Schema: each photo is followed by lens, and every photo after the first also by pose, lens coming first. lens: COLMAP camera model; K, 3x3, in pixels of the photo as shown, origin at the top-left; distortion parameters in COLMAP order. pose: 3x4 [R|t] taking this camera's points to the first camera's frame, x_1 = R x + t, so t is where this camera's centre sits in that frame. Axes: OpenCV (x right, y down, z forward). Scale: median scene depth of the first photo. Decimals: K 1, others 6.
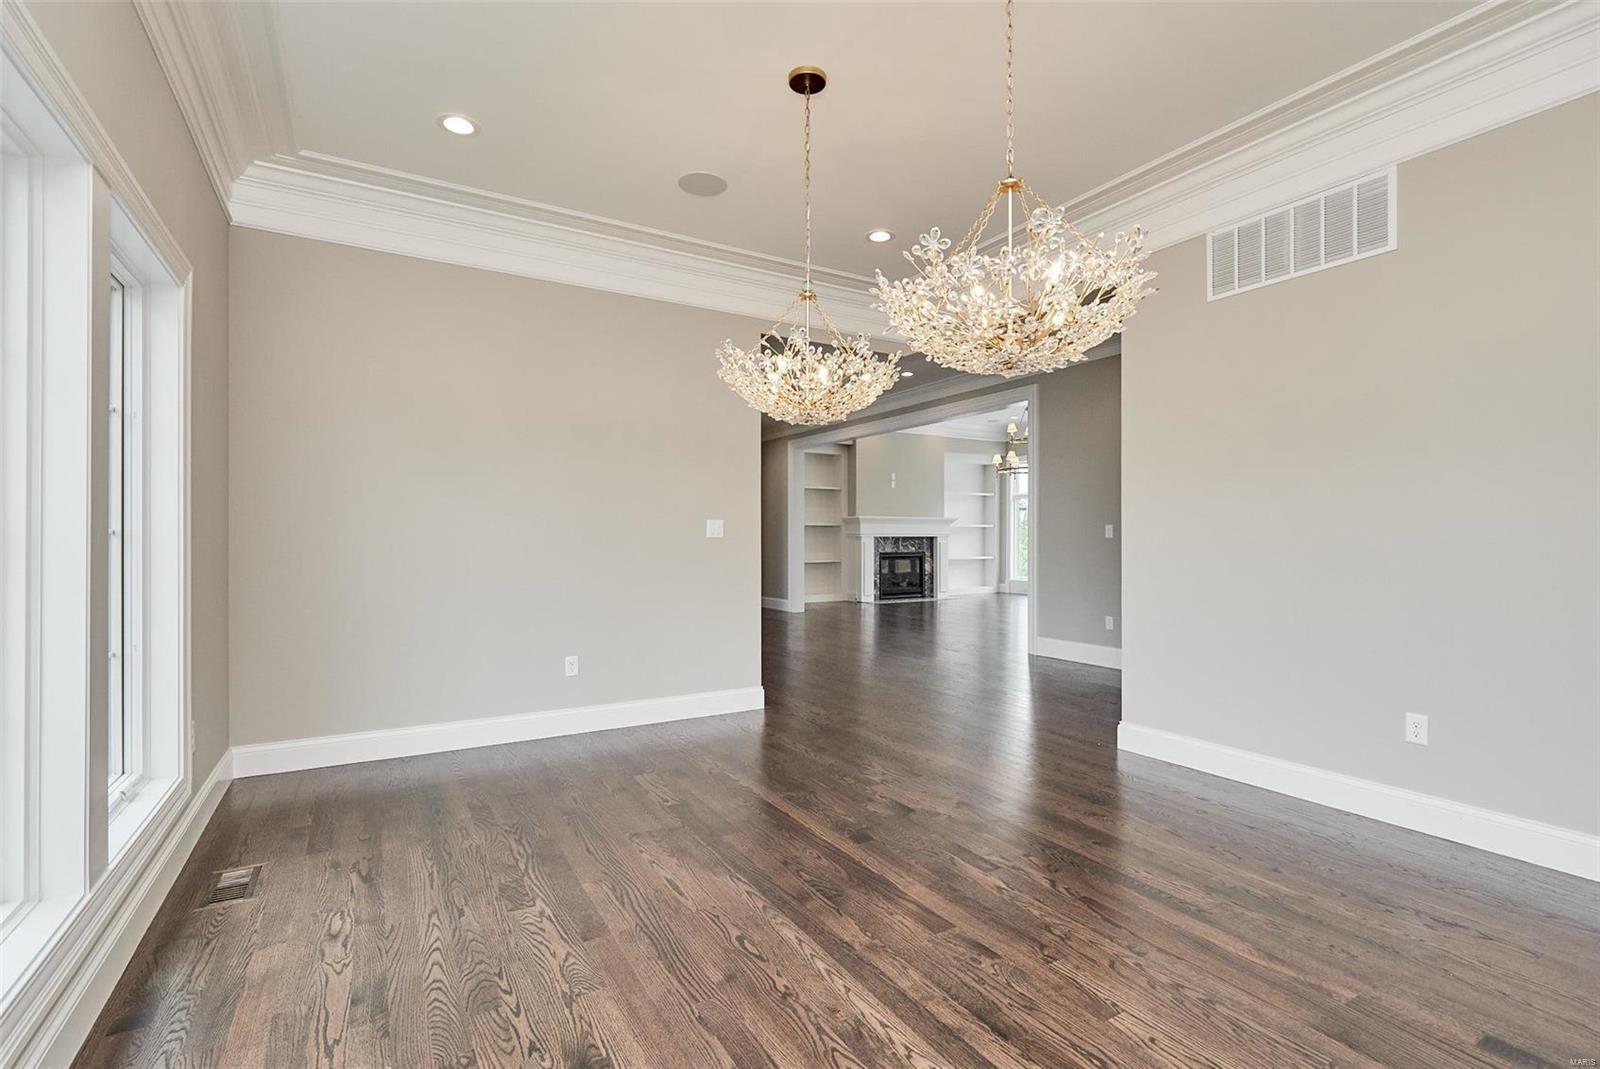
lens RADIAL K [[735.5, 0, 811.8], [0, 735.5, 534.0], [0, 0, 1]] dist [0.004037, -0.001400]
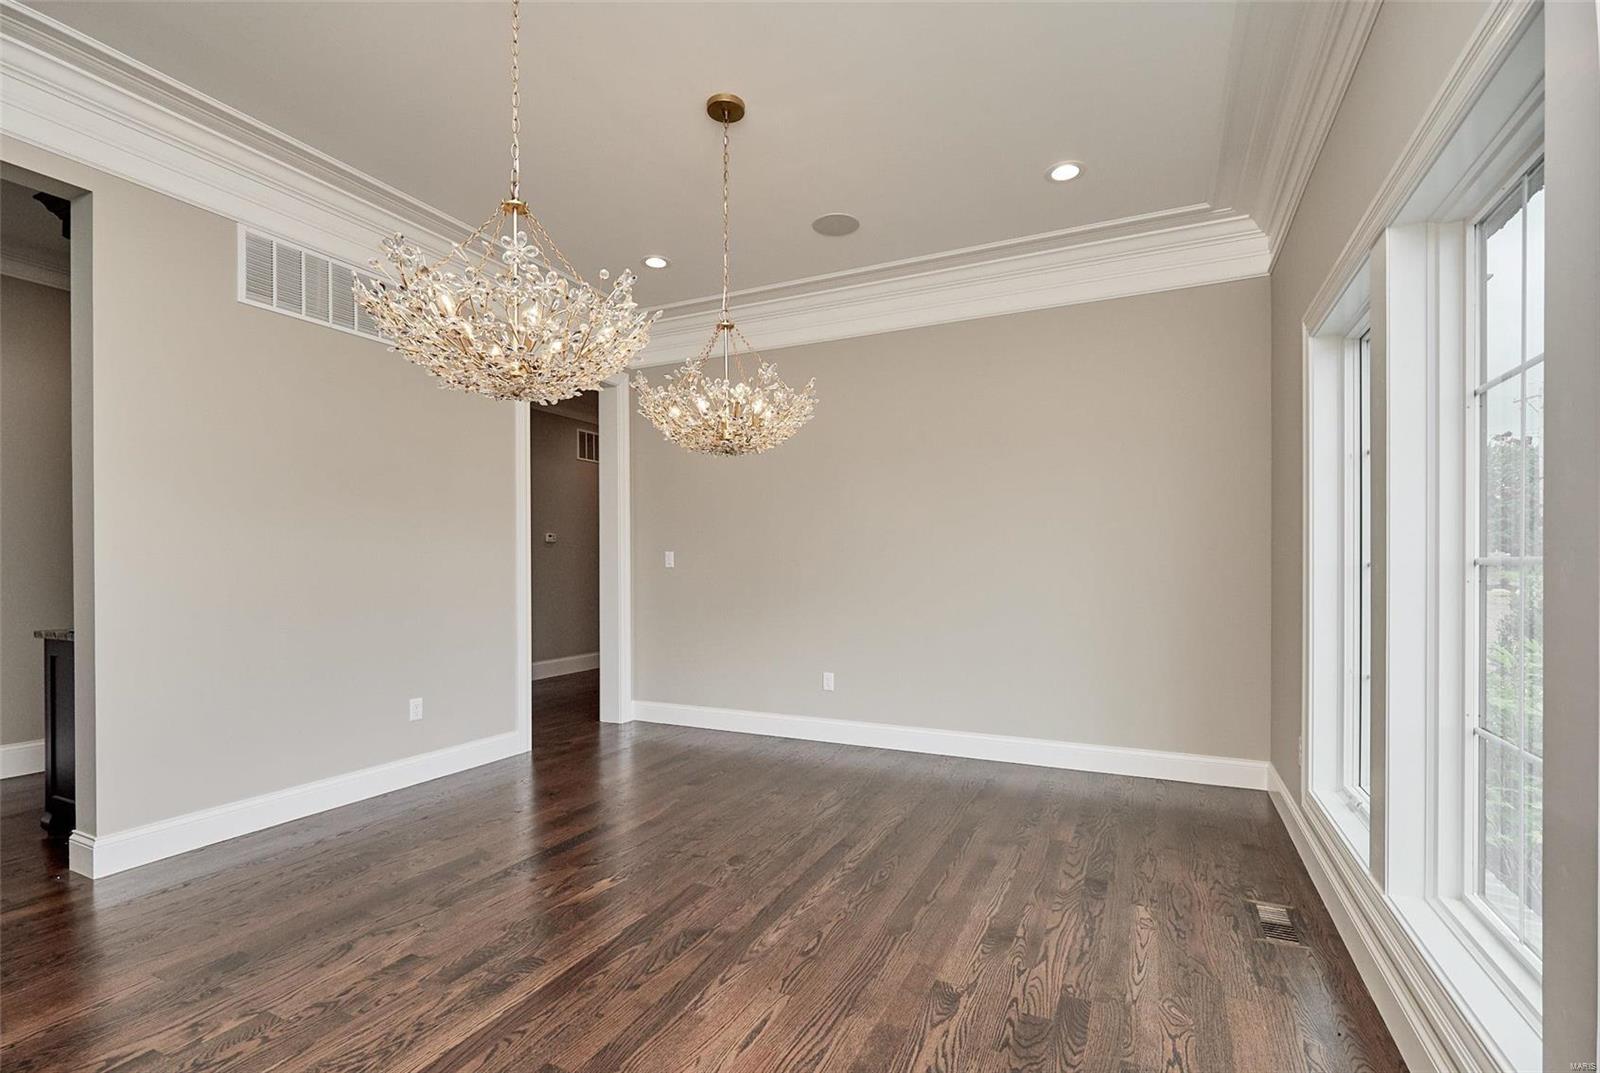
lens RADIAL K [[735.5, 0, 790.2], [0, 735.5, 573.4], [0, 0, 1]] dist [0.004037, -0.001400]
pose [[-0.538235, -0.005670, 0.842776, -0.939967], [-0.003929, 0.999983, 0.004219, 0.004803], [-0.842786, -0.001040, -0.538248, 1.540791]]
